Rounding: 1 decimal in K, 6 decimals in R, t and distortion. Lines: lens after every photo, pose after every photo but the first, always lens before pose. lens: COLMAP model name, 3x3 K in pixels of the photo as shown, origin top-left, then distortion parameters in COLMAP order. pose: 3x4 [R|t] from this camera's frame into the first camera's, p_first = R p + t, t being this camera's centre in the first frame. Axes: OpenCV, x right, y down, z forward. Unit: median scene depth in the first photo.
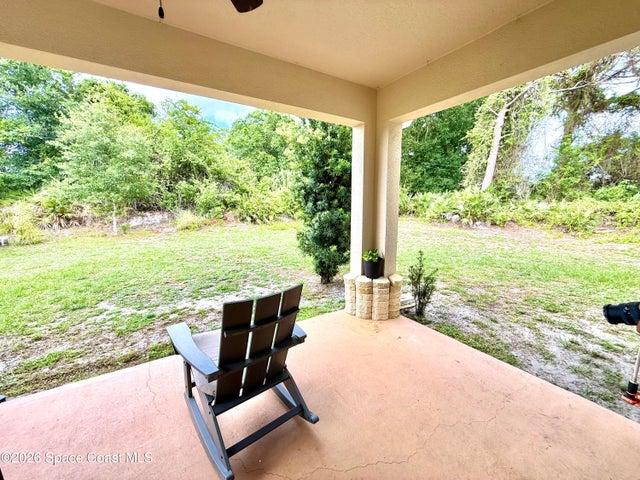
lens RADIAL K [[255.0, 0, 318.1], [0, 255.0, 239.5], [0, 0, 1]] dist [-0.000178, -0.000078]
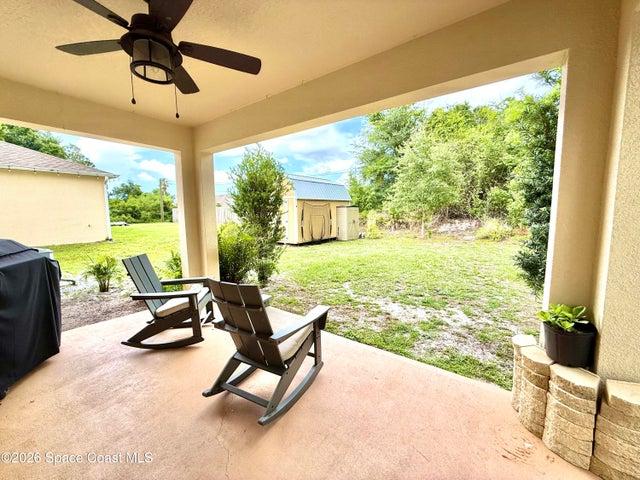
lens RADIAL K [[255.0, 0, 318.1], [0, 255.0, 239.5], [0, 0, 1]] dist [-0.000178, -0.000078]
pose [[0.375605, 0.093480, -0.922054, 0.132110], [-0.120995, 0.991331, 0.051215, -0.013820], [0.918848, 0.092327, 0.383659, 0.103820]]
